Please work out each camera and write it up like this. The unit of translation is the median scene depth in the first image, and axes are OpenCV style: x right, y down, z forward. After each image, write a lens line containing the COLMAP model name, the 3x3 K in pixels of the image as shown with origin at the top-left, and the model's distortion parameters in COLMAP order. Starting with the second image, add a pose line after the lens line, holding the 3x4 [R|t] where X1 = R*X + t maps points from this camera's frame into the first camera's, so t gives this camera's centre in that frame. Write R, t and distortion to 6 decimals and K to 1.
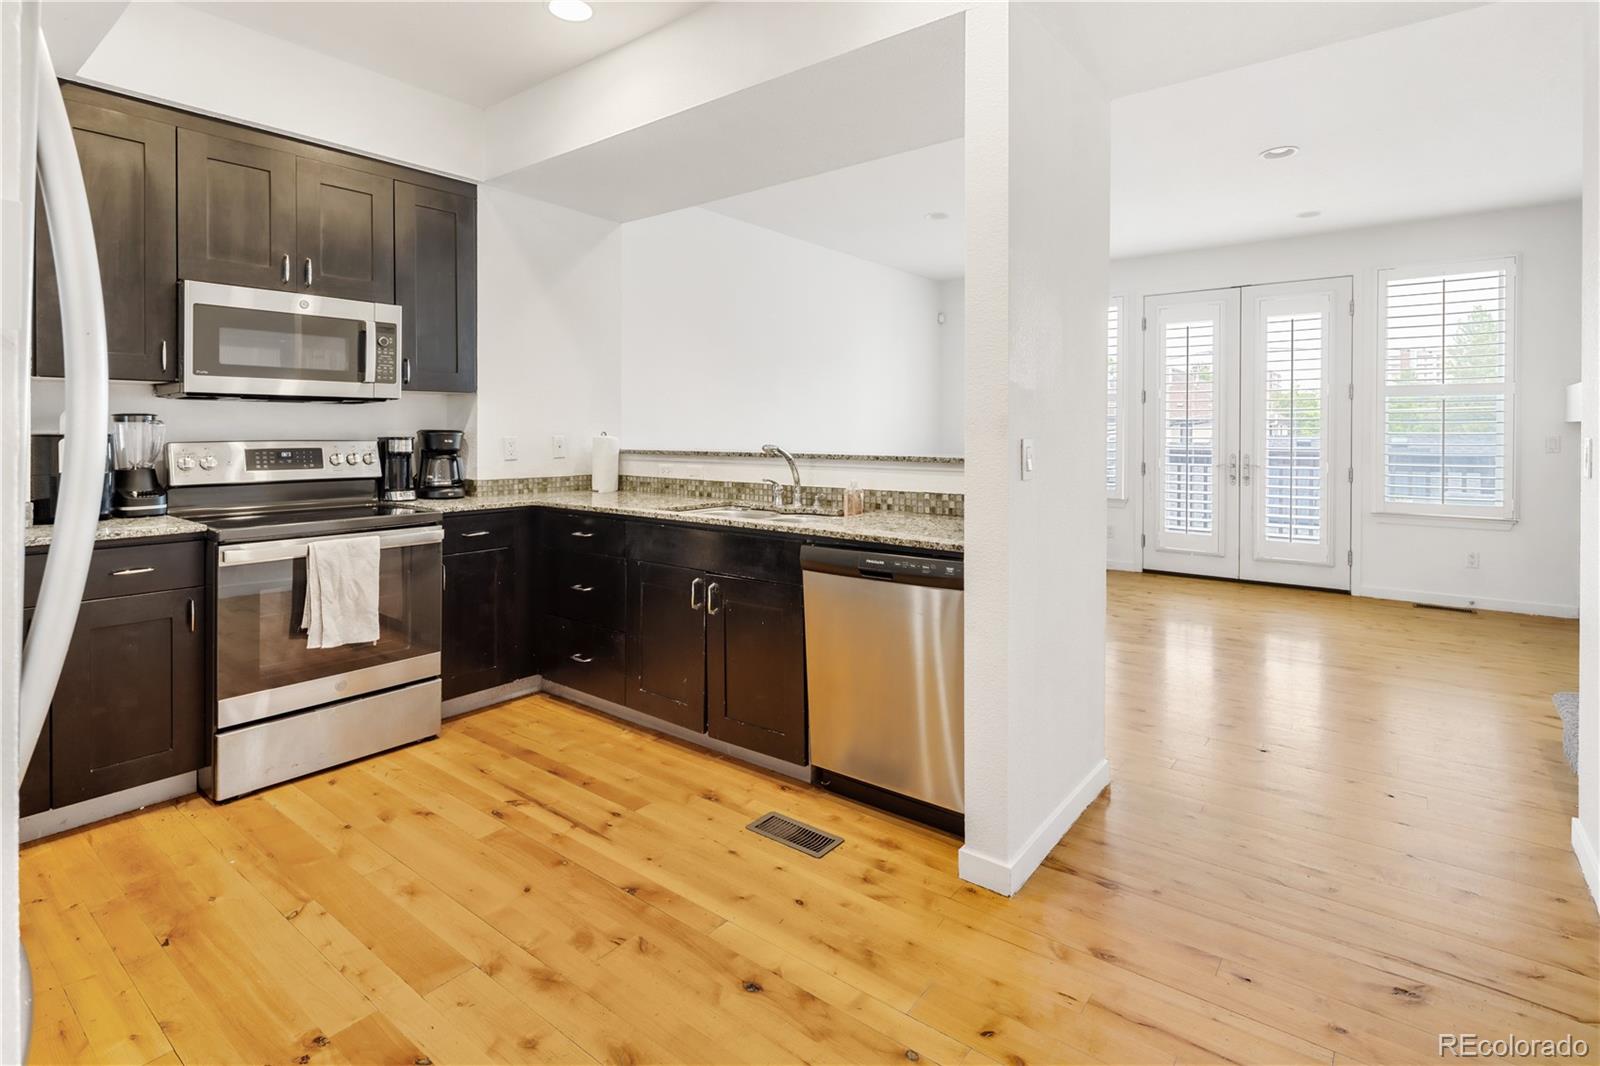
lens RADIAL K [[777.8, 0, 802.4], [0, 777.8, 430.5], [0, 0, 1]] dist [0.006215, -0.008064]
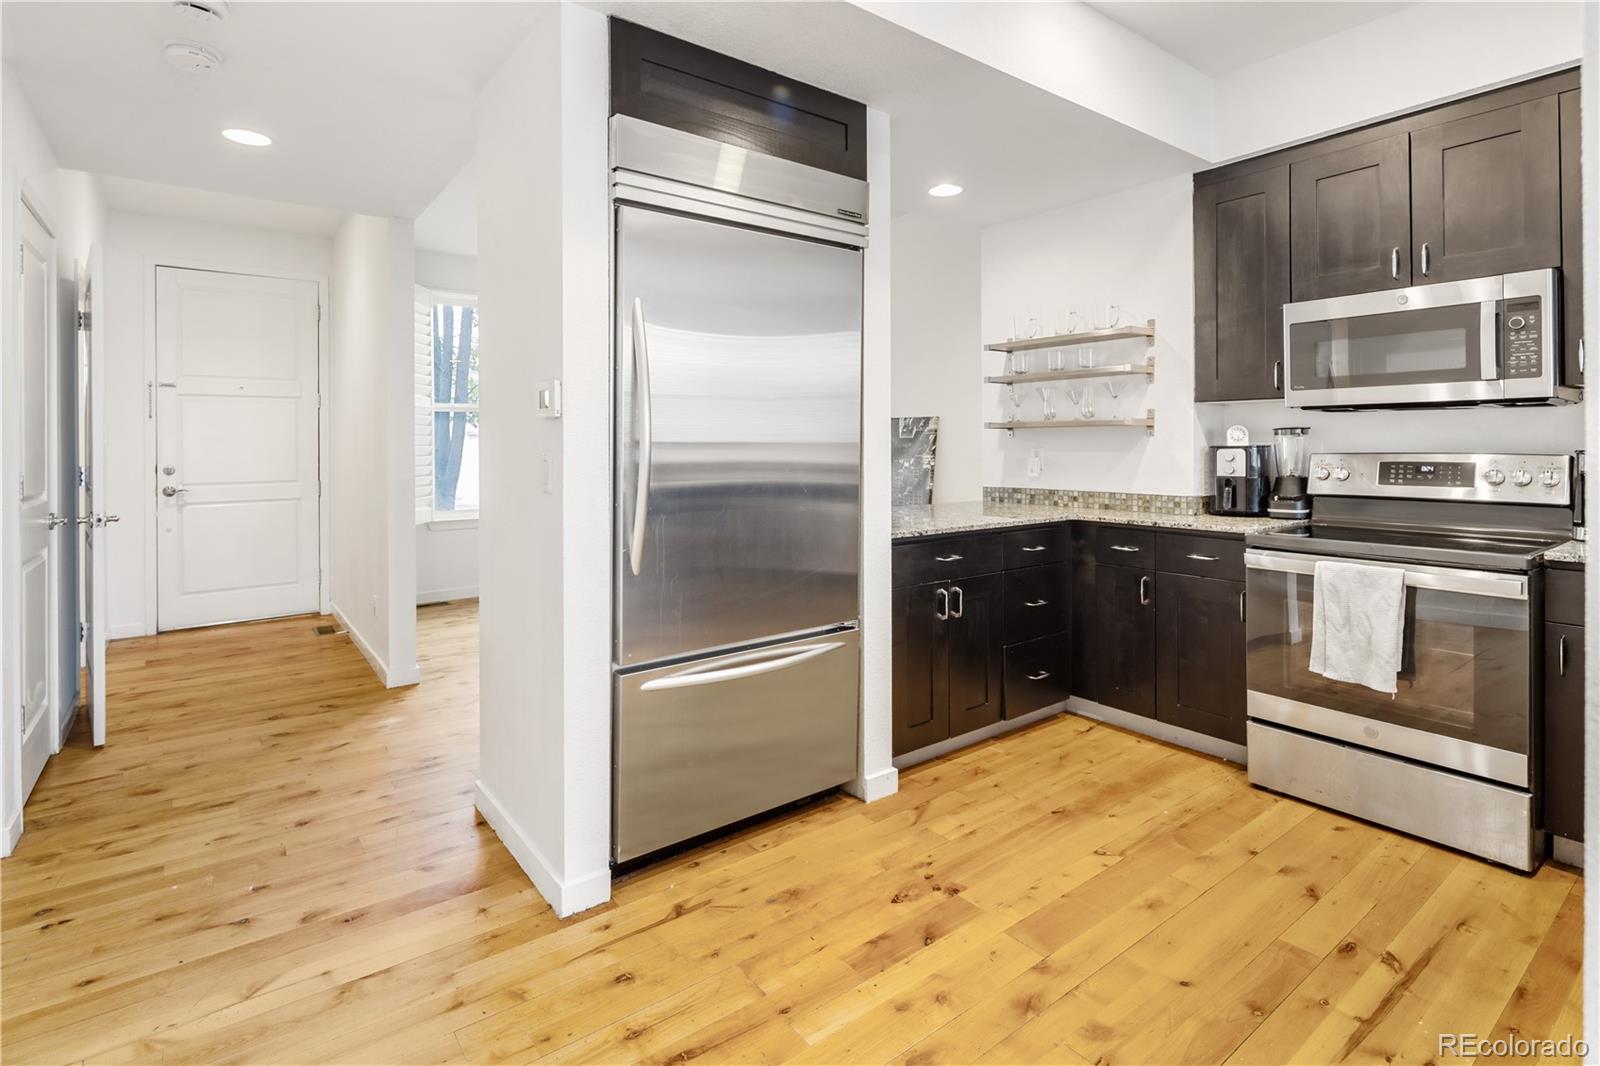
lens RADIAL K [[777.8, 0, 788.0], [0, 777.8, 441.0], [0, 0, 1]] dist [0.006215, -0.008064]
pose [[-0.269327, -0.004443, -0.963039, 0.397048], [0.004730, 0.999971, -0.005936, 0.000926], [0.963037, -0.006154, -0.269298, 0.556923]]
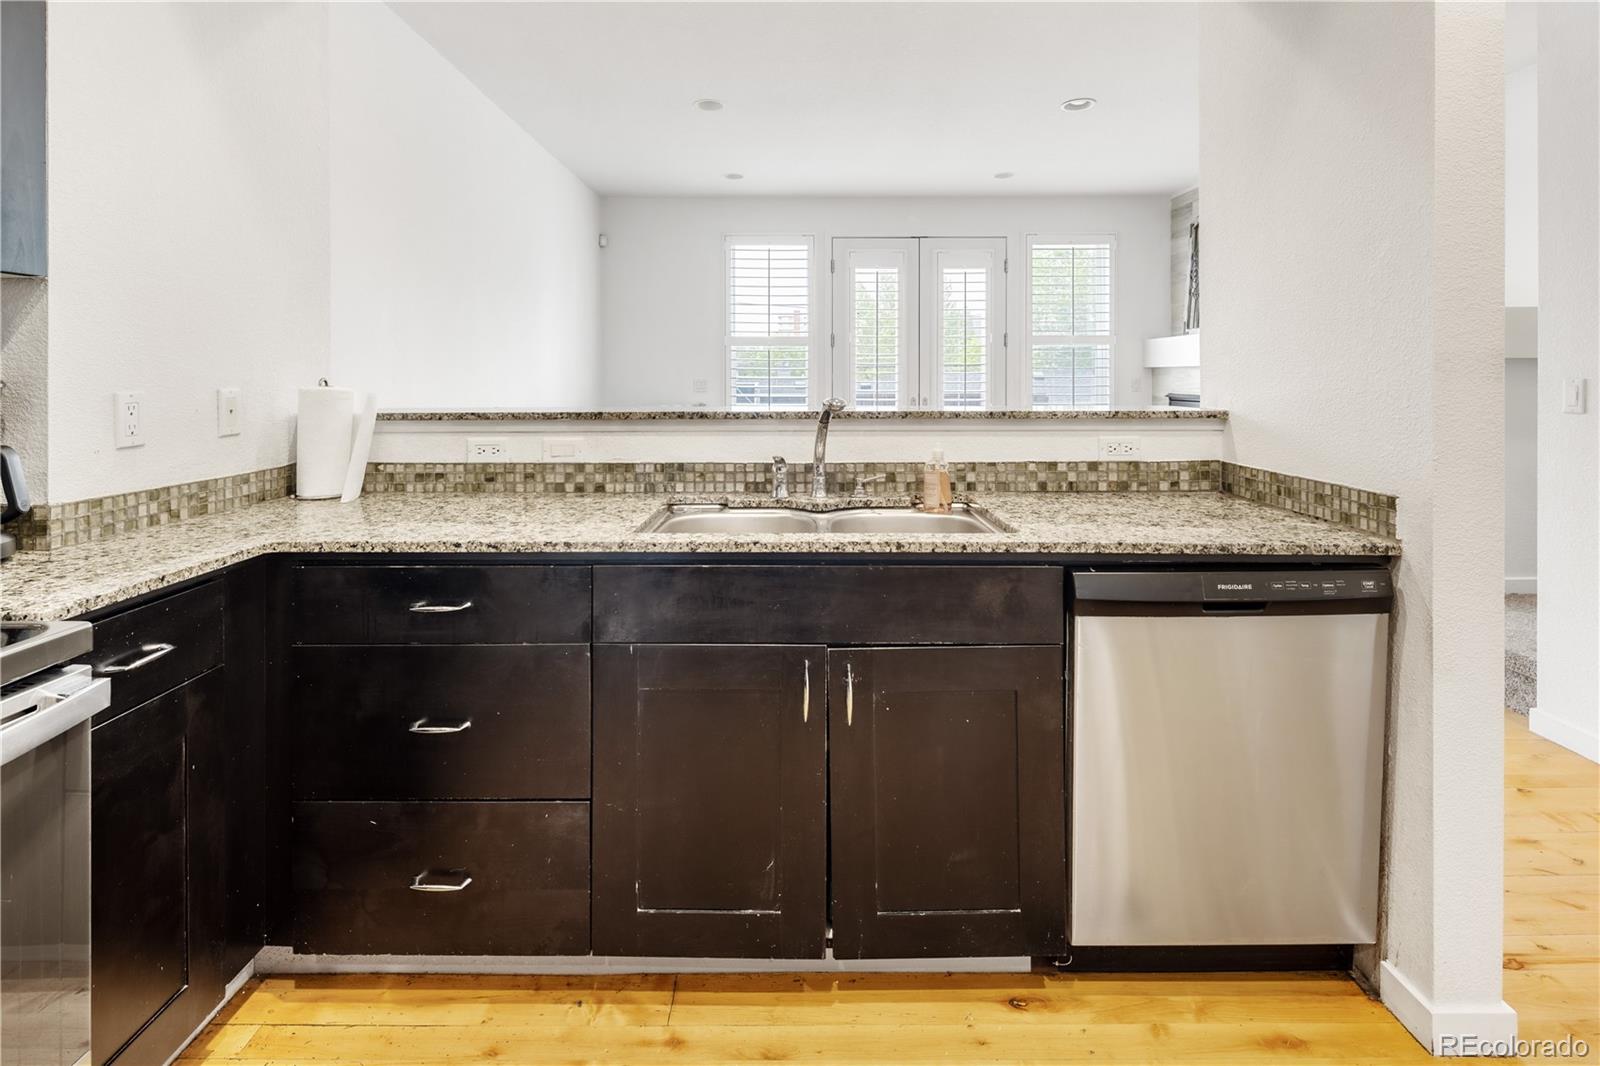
lens RADIAL K [[777.8, 0, 804.0], [0, 777.8, 379.8], [0, 0, 1]] dist [0.006215, -0.008064]
pose [[0.792802, -0.005863, 0.609451, -0.430139], [0.003616, 0.999981, 0.004916, 0.001672], [-0.609468, -0.001694, 0.792809, 0.570014]]
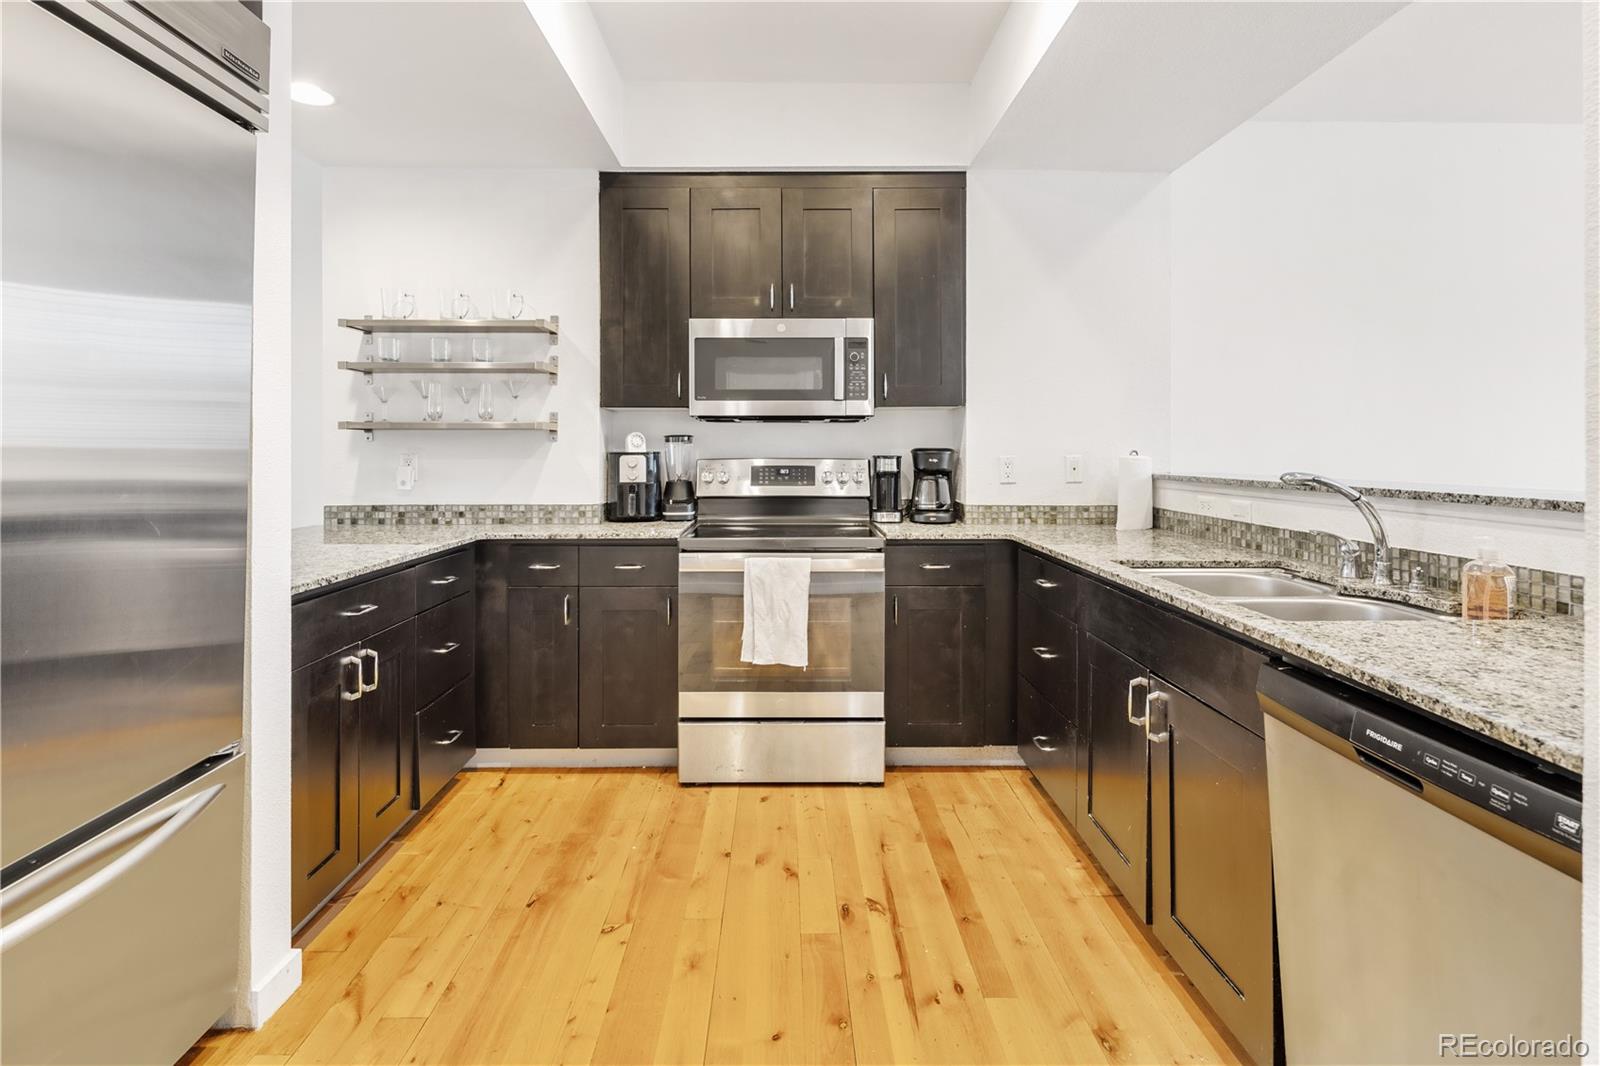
lens RADIAL K [[777.8, 0, 794.5], [0, 777.8, 447.8], [0, 0, 1]] dist [0.006215, -0.008064]
pose [[0.622597, -0.003041, -0.782537, 0.183798], [0.001507, 0.999995, -0.002688, 0.001443], [0.782541, 0.000494, 0.622598, 0.360887]]
